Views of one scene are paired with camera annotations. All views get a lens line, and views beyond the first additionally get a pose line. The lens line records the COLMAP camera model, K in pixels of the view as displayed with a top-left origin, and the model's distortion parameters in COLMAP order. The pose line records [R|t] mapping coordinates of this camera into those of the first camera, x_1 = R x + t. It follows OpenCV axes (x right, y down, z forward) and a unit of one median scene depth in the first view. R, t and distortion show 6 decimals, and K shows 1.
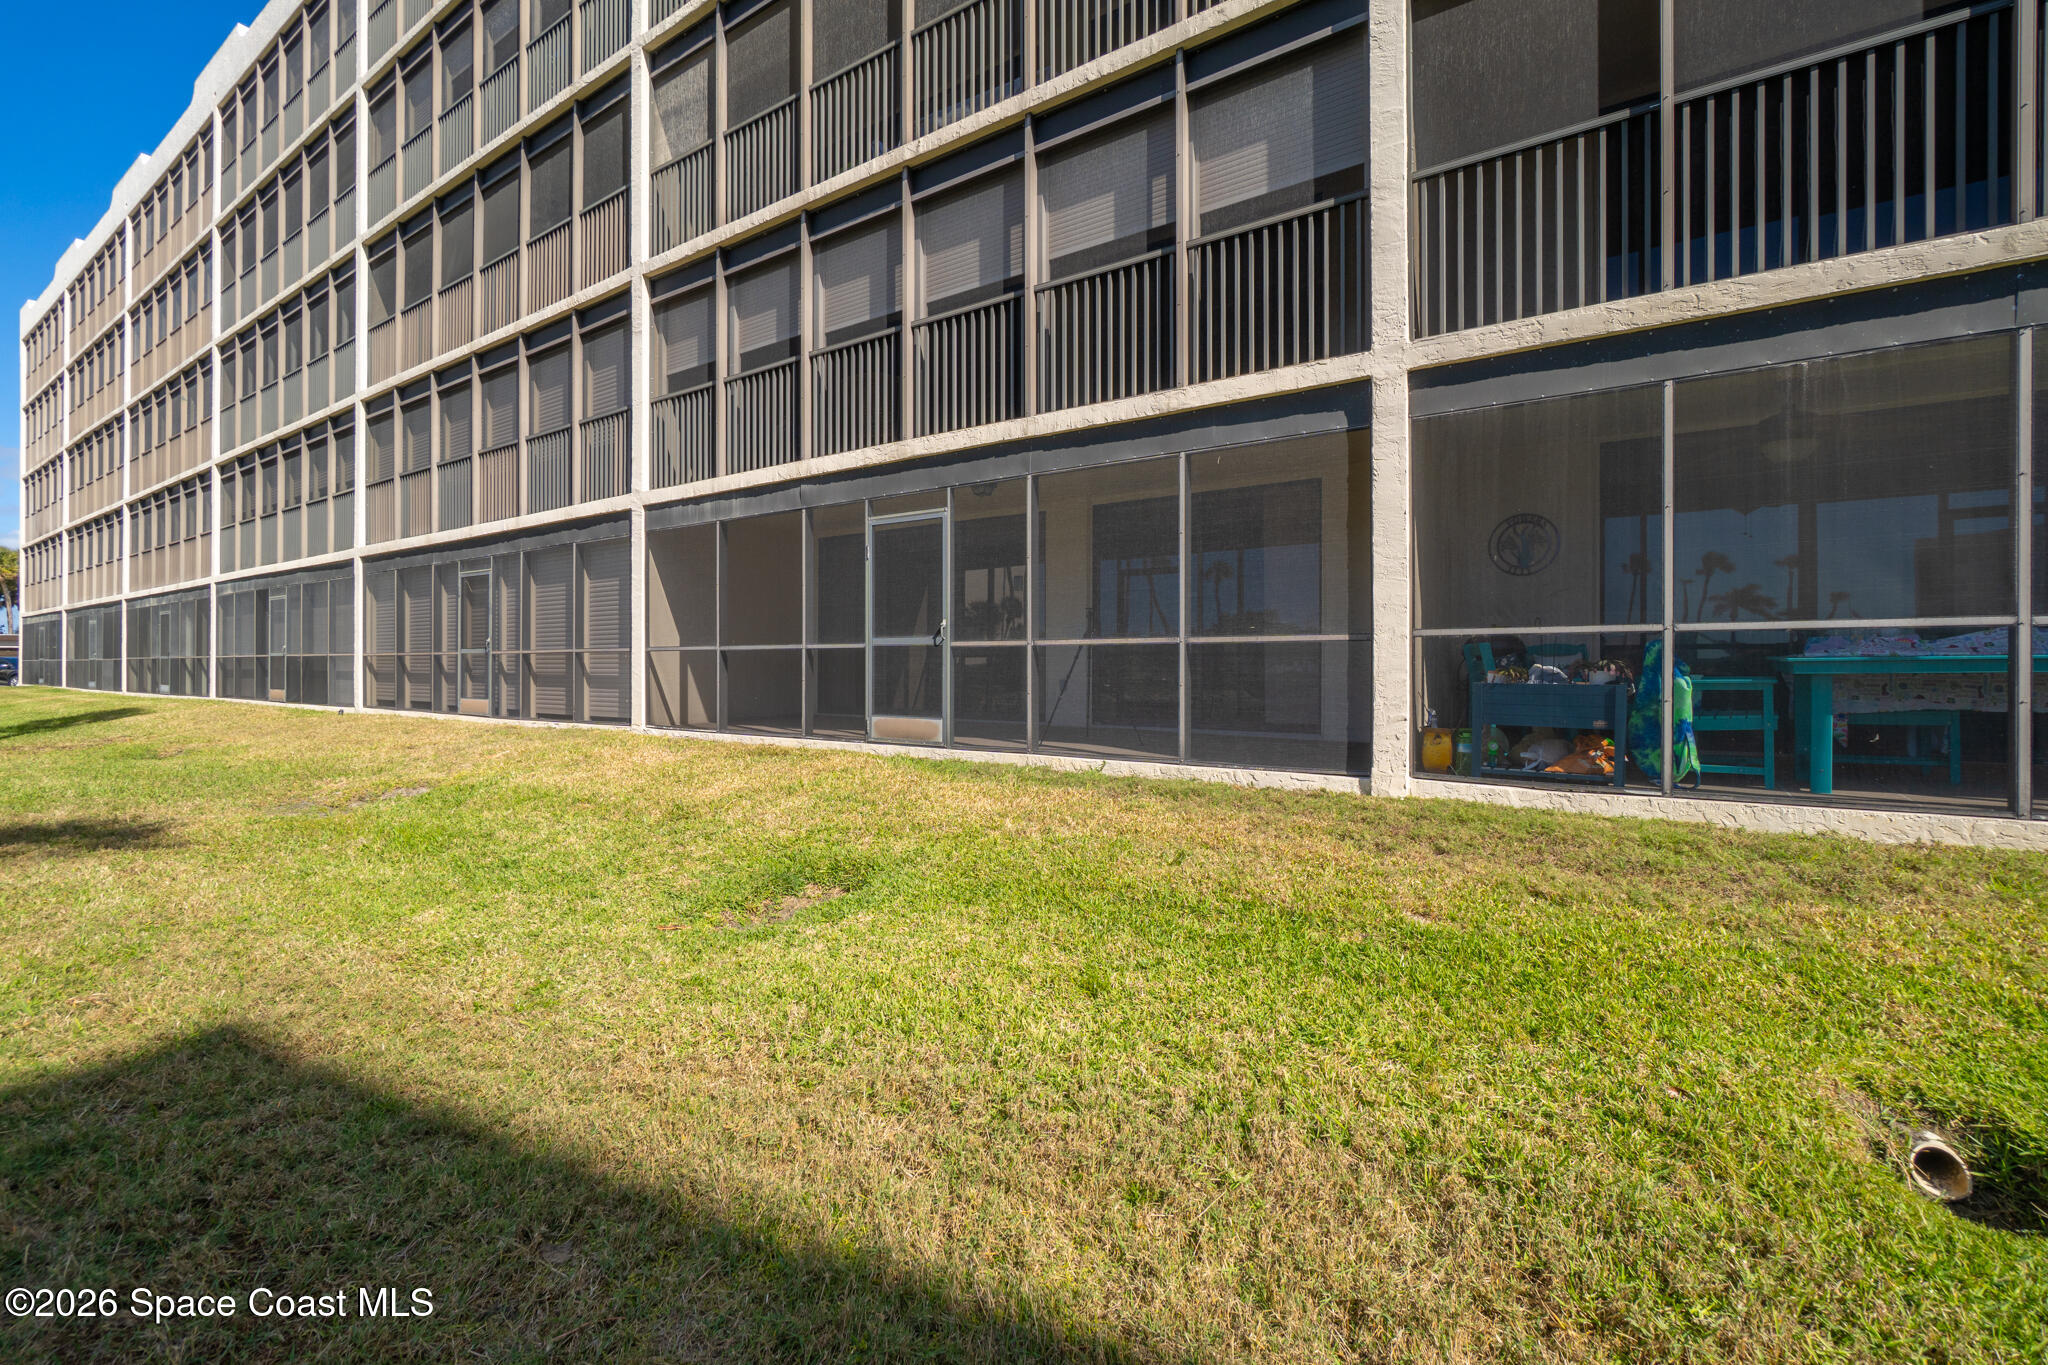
lens RADIAL K [[931.4, 0, 1072.6], [0, 931.4, 651.3], [0, 0, 1]] dist [-0.001337, 0.000024]
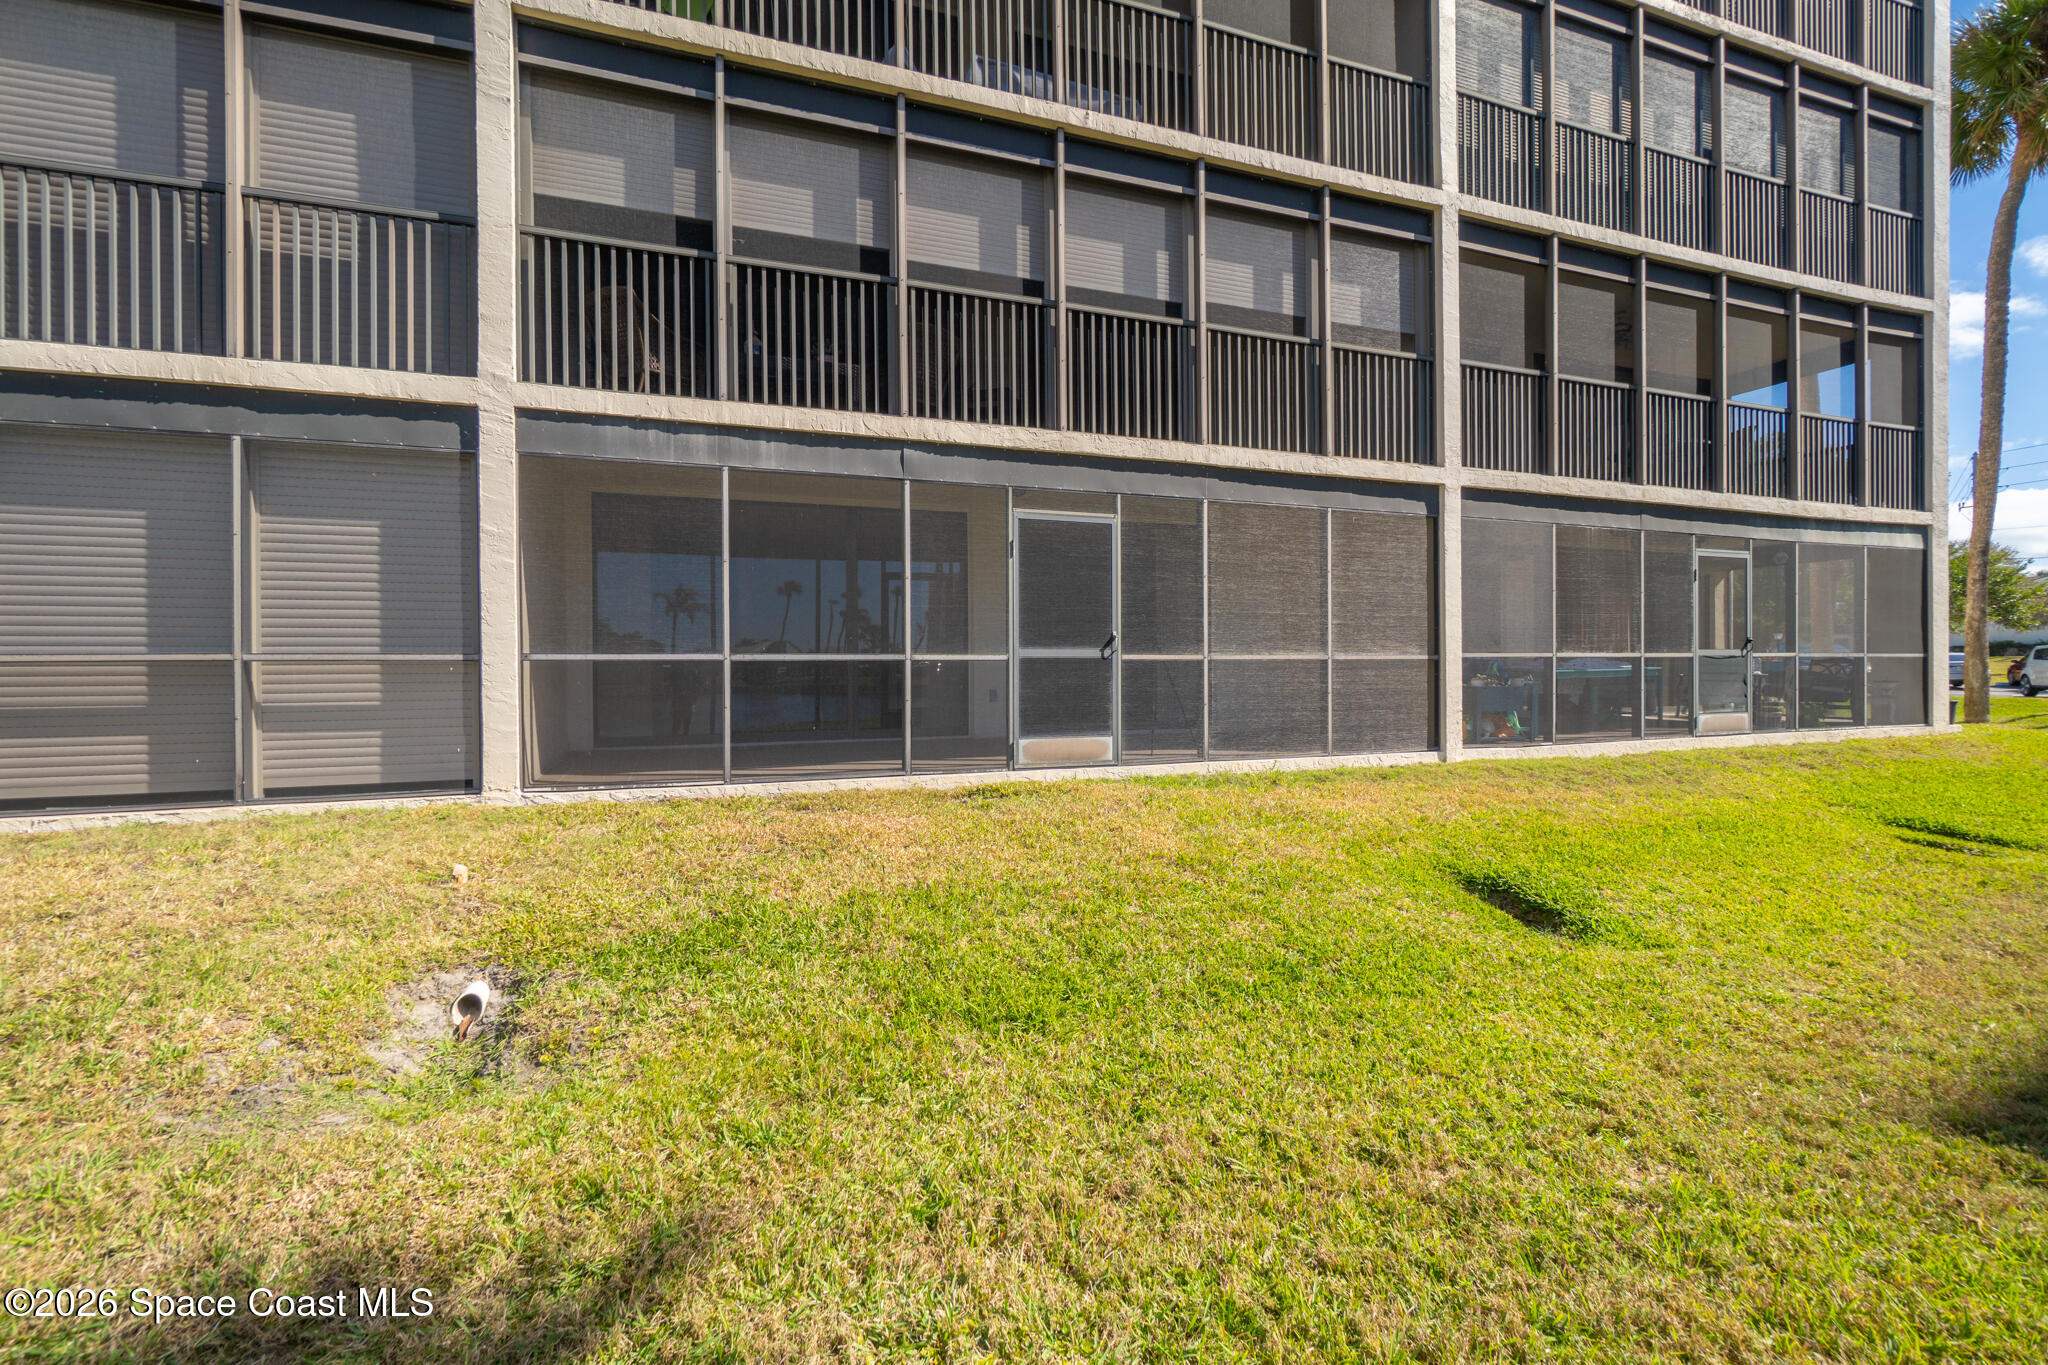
lens RADIAL K [[785.2, 0, 1020.8], [0, 785.2, 678.3], [0, 0, 1]] dist [-0.000555, -0.000149]
pose [[0.608435, -0.002433, 0.793600, -0.773801], [-0.002152, 0.999987, 0.004716, 0.009609], [-0.793601, -0.004578, 0.608422, 0.540944]]
